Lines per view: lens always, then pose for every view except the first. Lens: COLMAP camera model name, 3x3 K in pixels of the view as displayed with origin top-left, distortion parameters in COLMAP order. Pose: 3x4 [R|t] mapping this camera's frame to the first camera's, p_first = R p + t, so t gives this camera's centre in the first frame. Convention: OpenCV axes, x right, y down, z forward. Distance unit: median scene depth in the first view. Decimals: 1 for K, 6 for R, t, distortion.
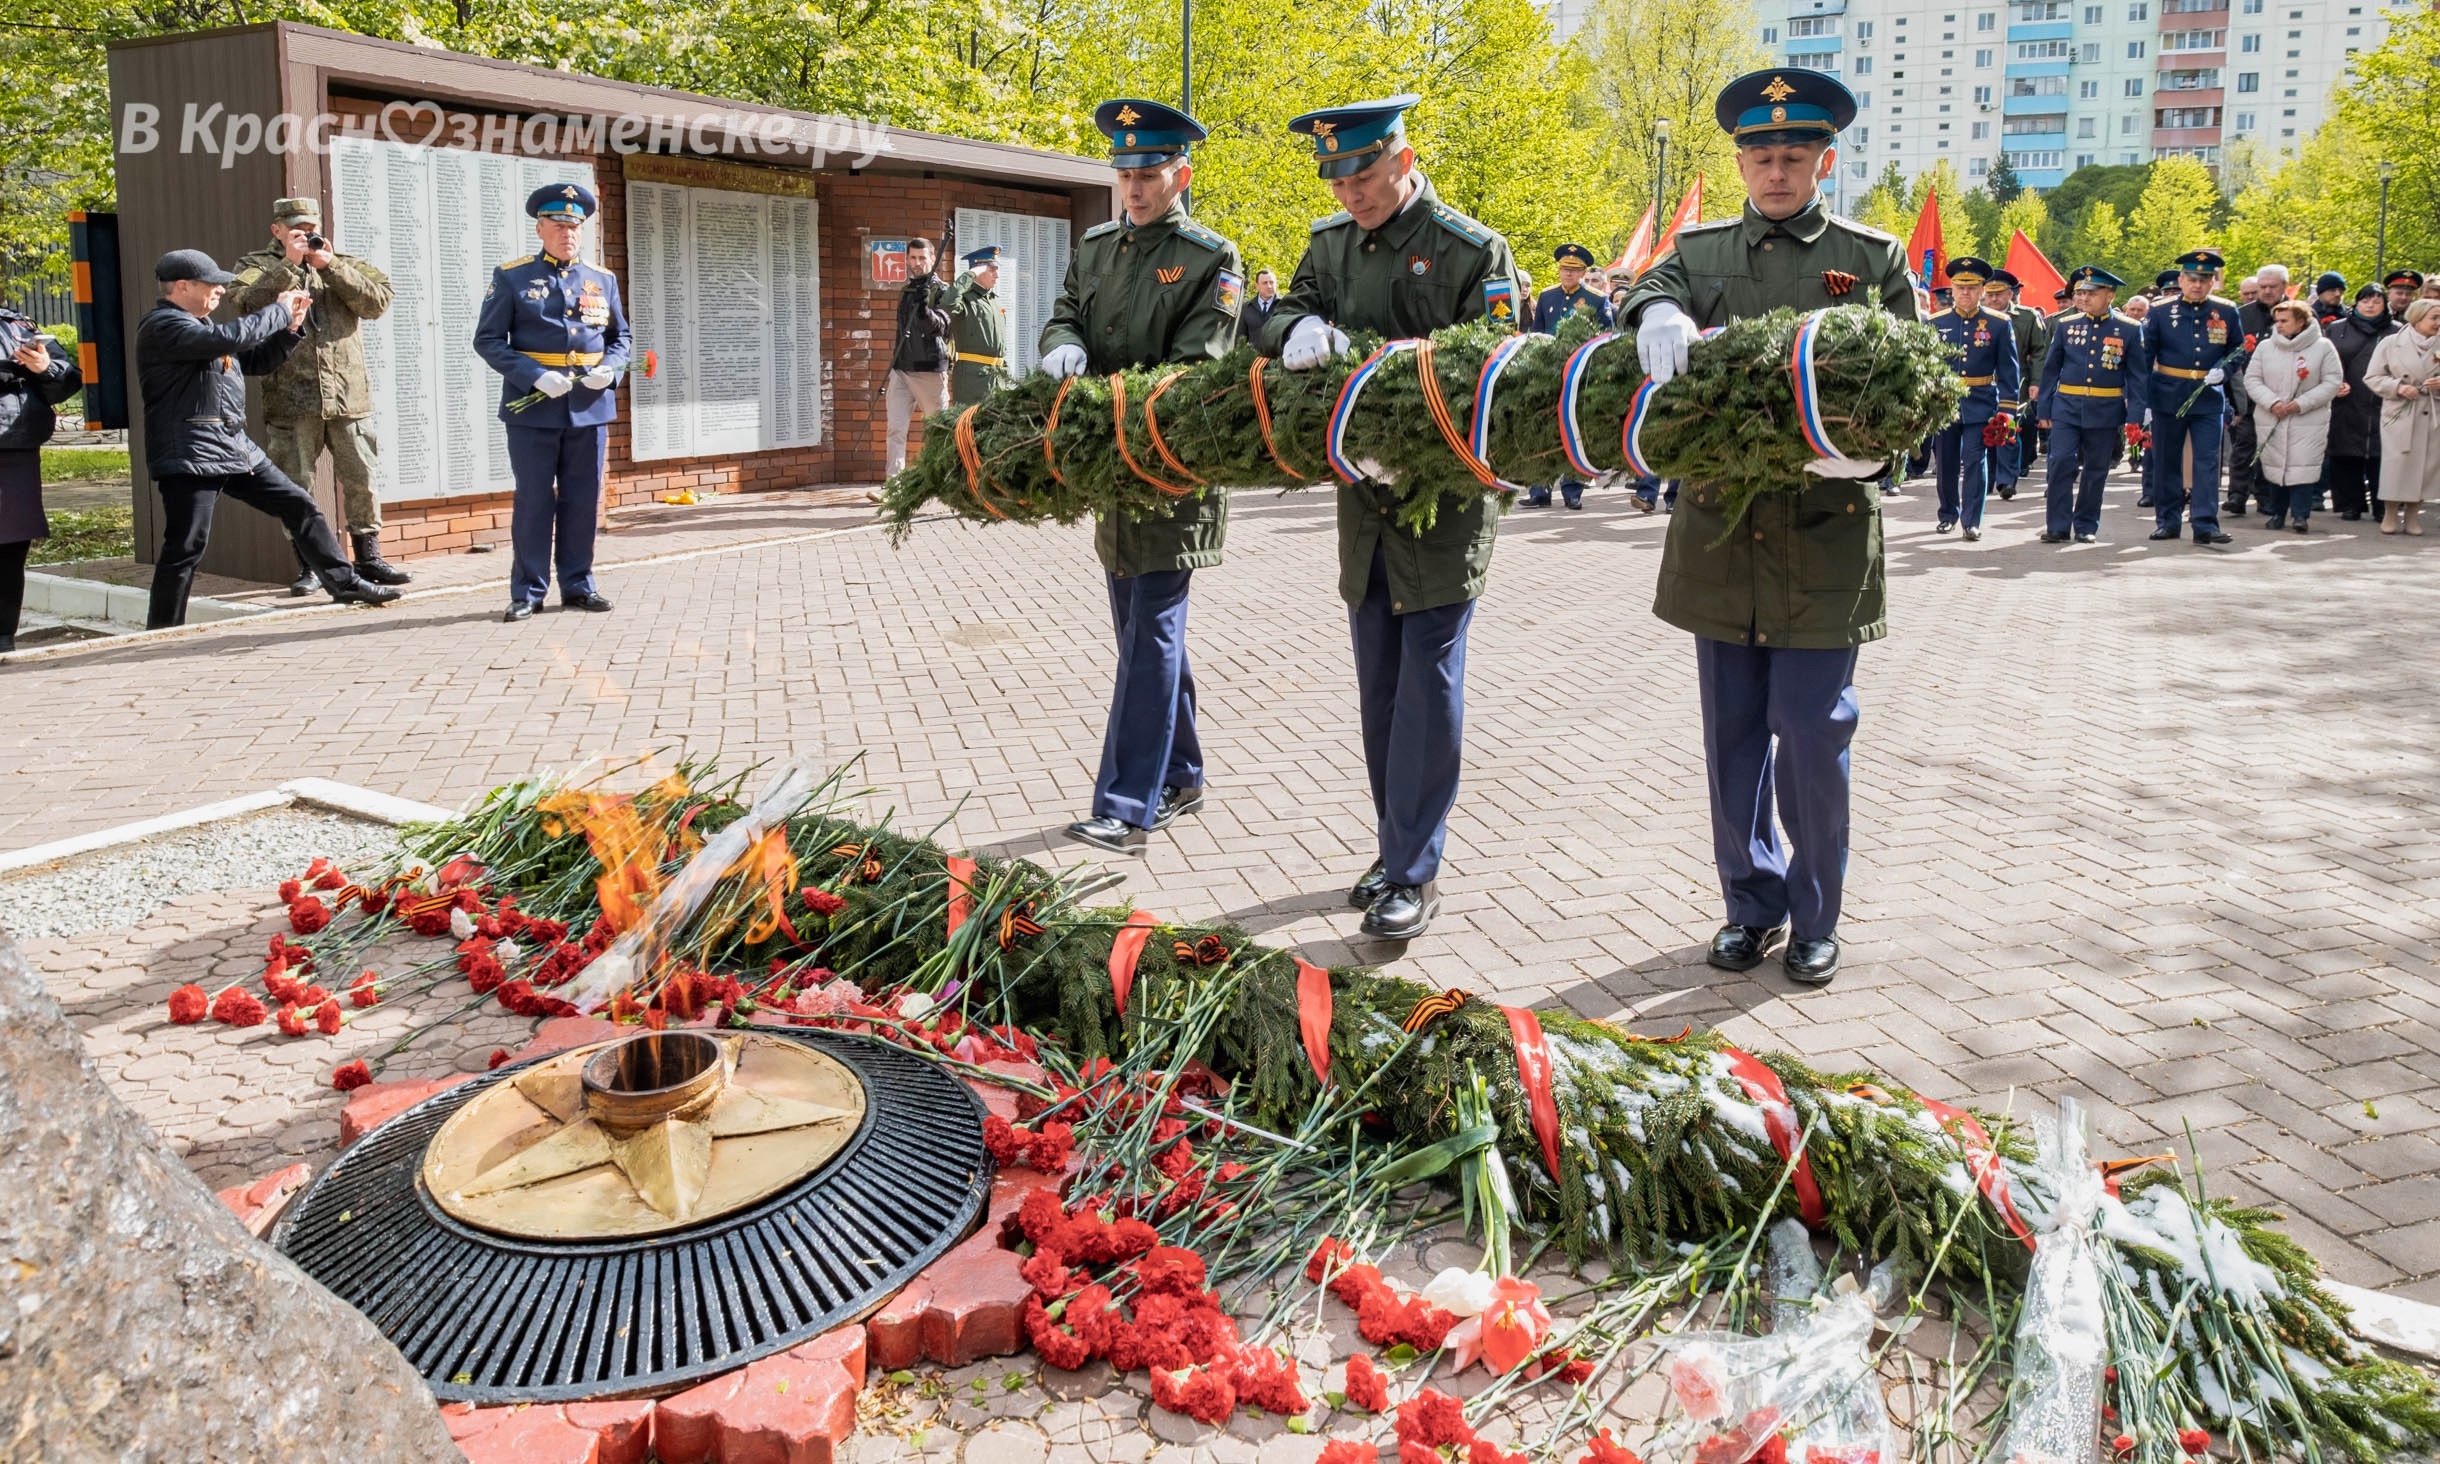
lens RADIAL K [[2023.3, 0, 1182.1], [0, 2023.3, 669.8], [0, 0, 1]] dist [0.000649, -0.012526]
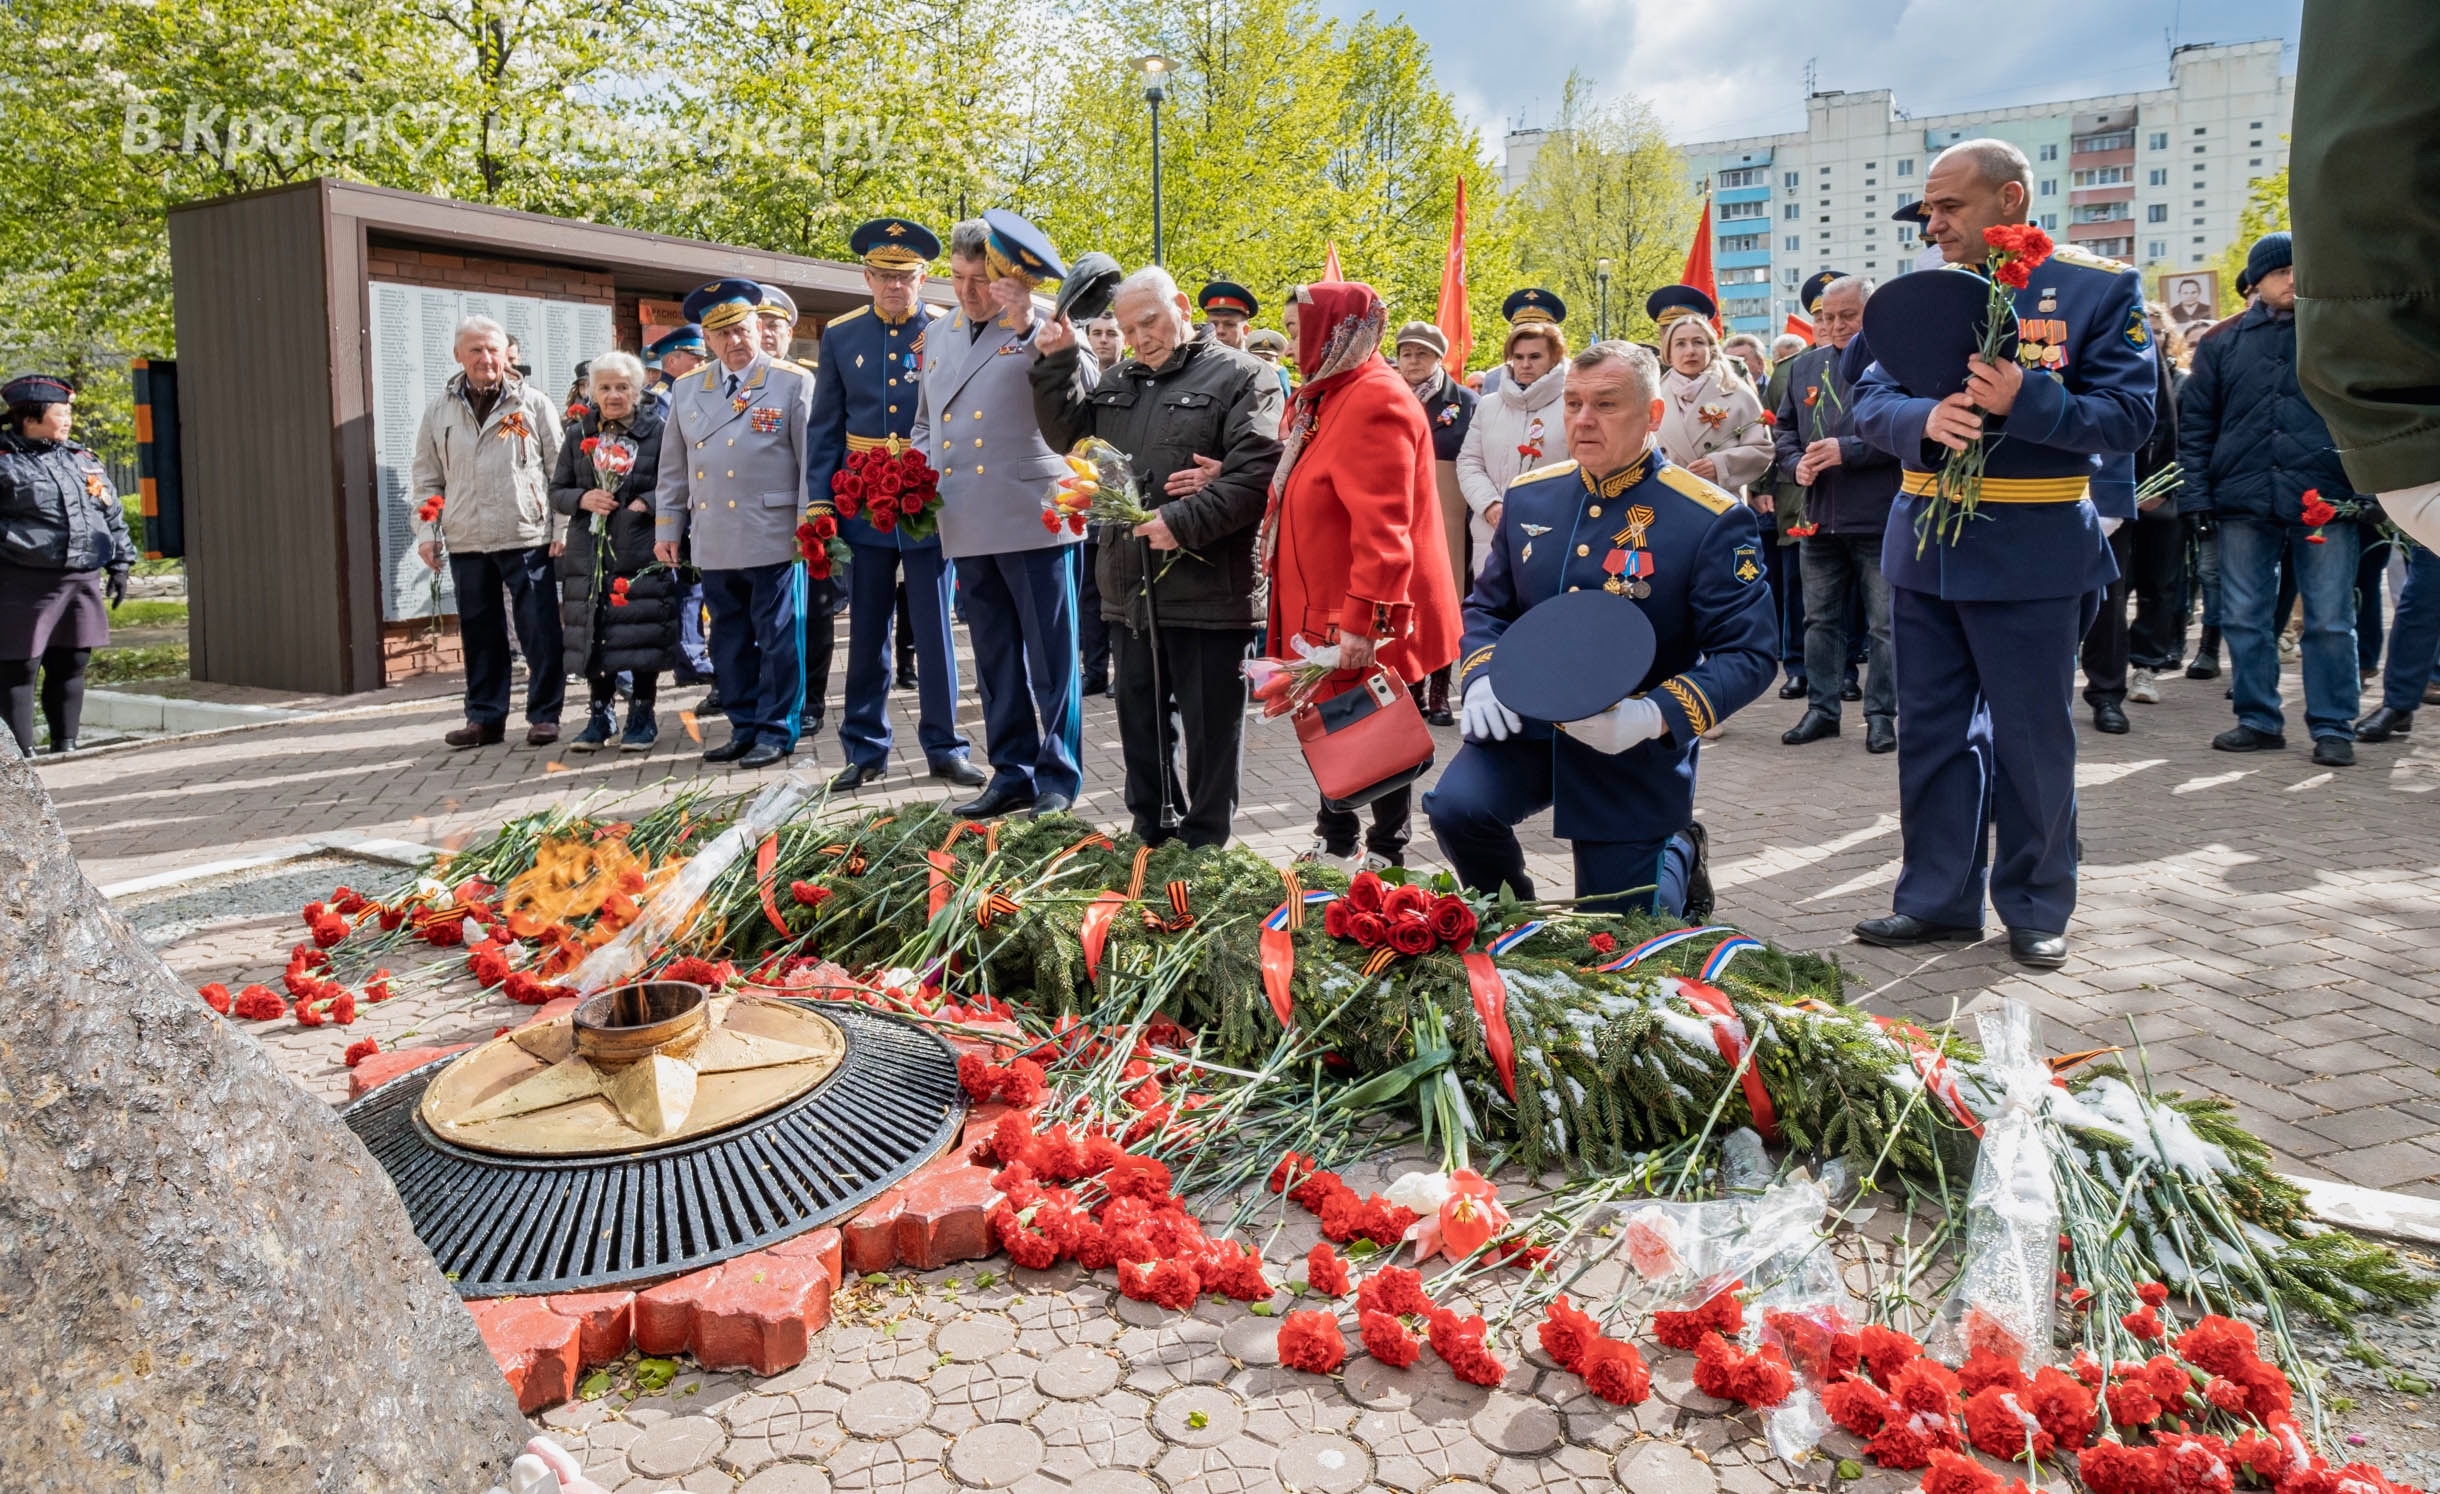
lens RADIAL K [[1871.1, 0, 1169.3], [0, 1871.1, 921.4], [0, 0, 1]] dist [0.007014, -0.005582]
pose [[0.999233, -0.028555, -0.026781, 0.039157], [0.026779, 0.997559, -0.064494, 0.222953], [0.028557, 0.063727, 0.997559, 0.039670]]
